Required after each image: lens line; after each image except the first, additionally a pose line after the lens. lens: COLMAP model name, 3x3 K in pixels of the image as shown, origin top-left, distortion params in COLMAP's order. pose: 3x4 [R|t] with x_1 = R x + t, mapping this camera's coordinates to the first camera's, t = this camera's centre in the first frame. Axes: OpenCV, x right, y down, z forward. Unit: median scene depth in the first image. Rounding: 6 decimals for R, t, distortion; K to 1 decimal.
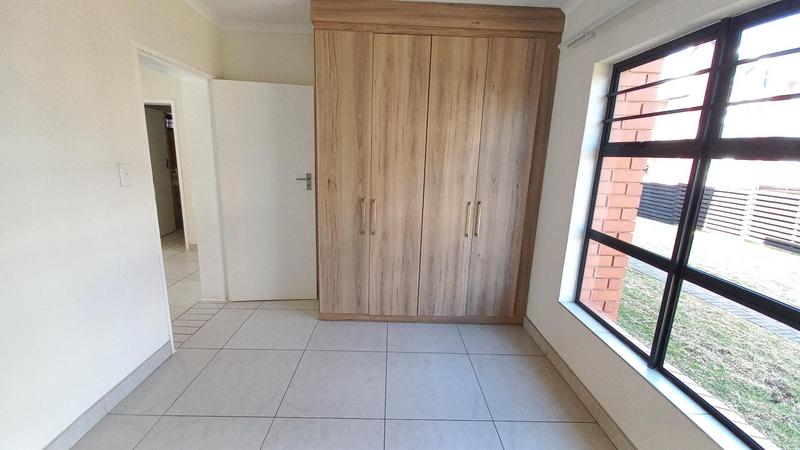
lens RADIAL K [[317.1, 0, 399.8], [0, 317.1, 222.4], [0, 0, 1]] dist [0.016828, -0.016454]
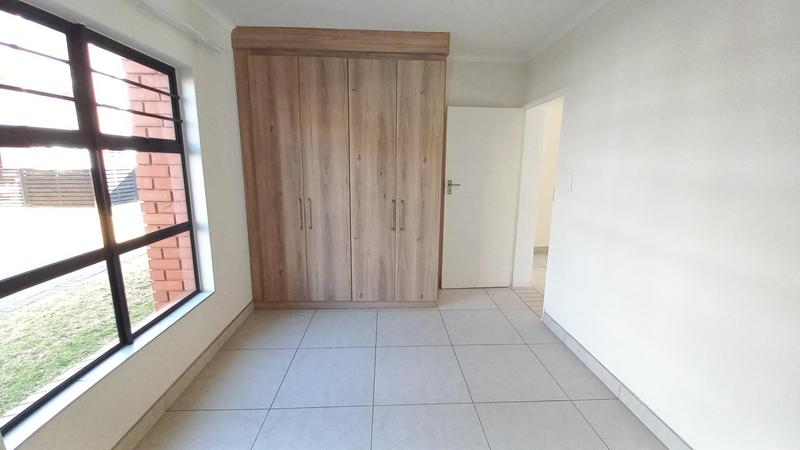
lens RADIAL K [[317.1, 0, 399.8], [0, 317.1, 222.4], [0, 0, 1]] dist [0.016828, -0.016454]
pose [[-0.997889, -0.052835, -0.037757, -0.070787], [-0.063366, 0.919435, 0.388104, -0.438990], [0.014210, 0.389678, -0.920842, 2.006064]]
